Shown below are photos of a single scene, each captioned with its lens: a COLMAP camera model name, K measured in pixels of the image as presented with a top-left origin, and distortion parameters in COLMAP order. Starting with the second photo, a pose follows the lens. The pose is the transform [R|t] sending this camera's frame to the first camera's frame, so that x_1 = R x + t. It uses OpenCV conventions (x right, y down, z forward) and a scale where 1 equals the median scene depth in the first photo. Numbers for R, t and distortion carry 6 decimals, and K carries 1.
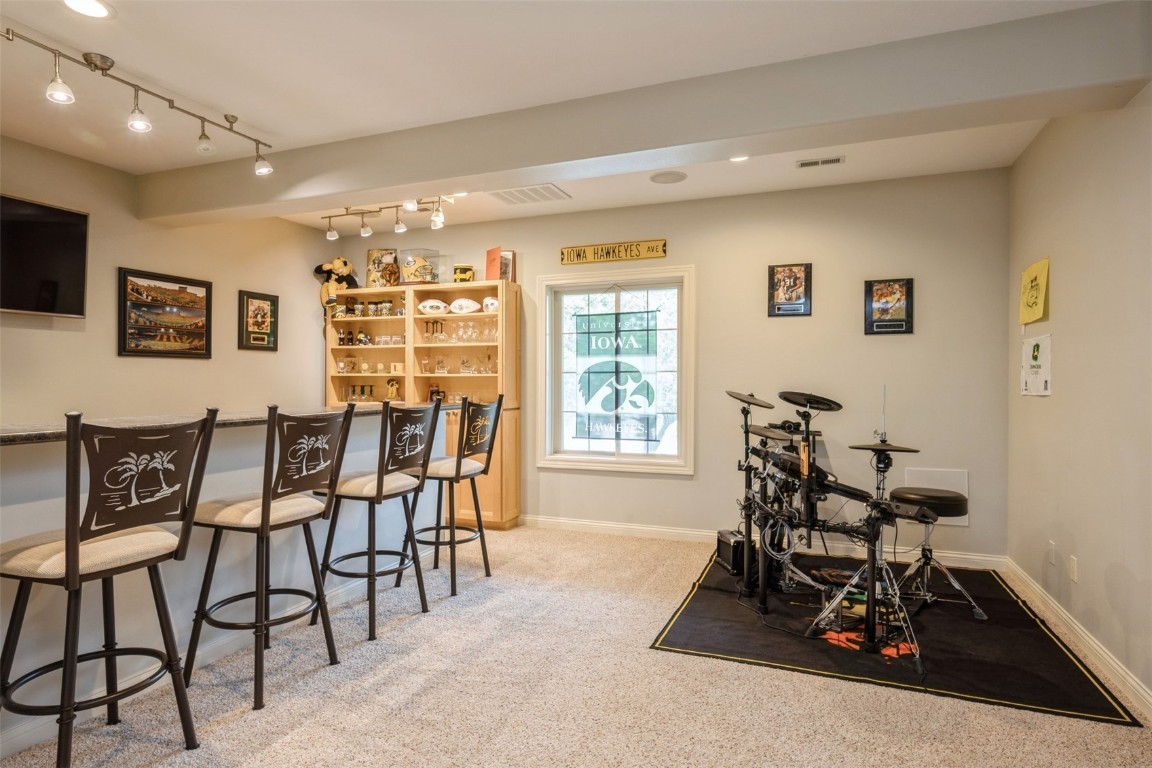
lens RADIAL K [[632.4, 0, 581.0], [0, 632.4, 379.0], [0, 0, 1]] dist [0.001439, -0.001660]
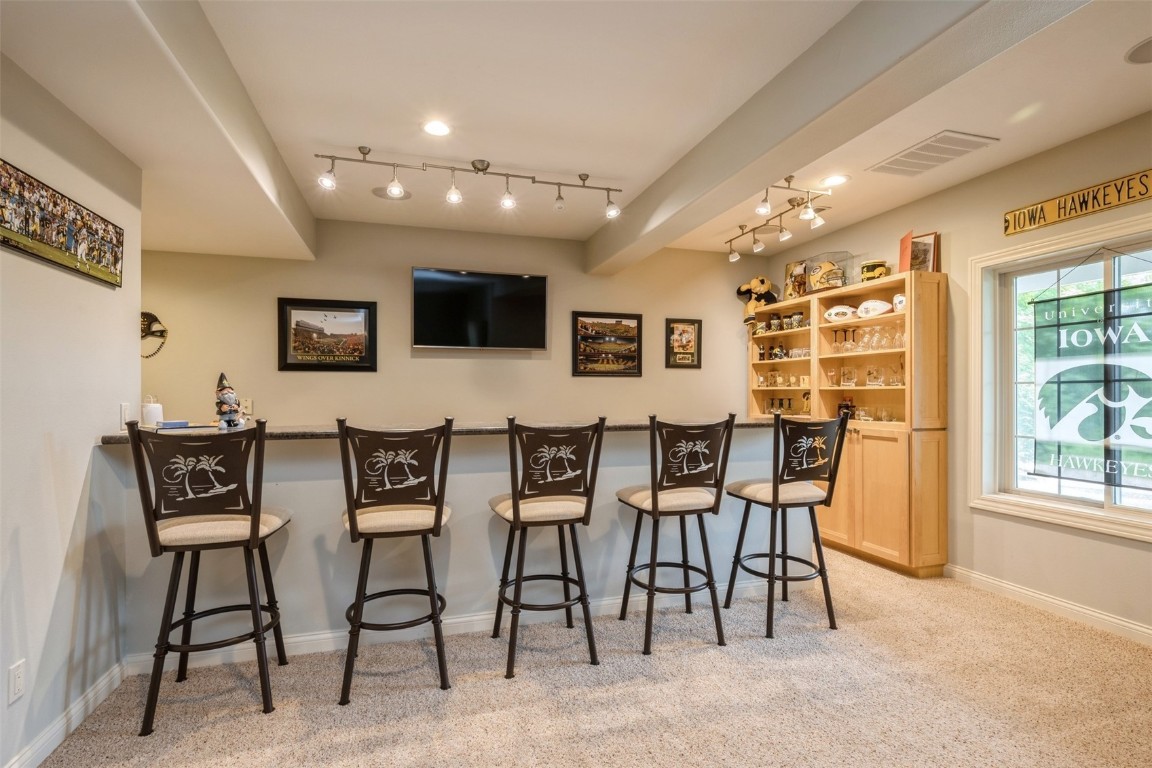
lens RADIAL K [[549.9, 0, 575.4], [0, 549.9, 392.6], [0, 0, 1]] dist [-0.001557, 0.000606]
pose [[0.616339, -0.001802, -0.787479, 0.179661], [0.003437, 0.999994, 0.000403, -0.001192], [0.787474, -0.002955, 0.616341, 0.236273]]
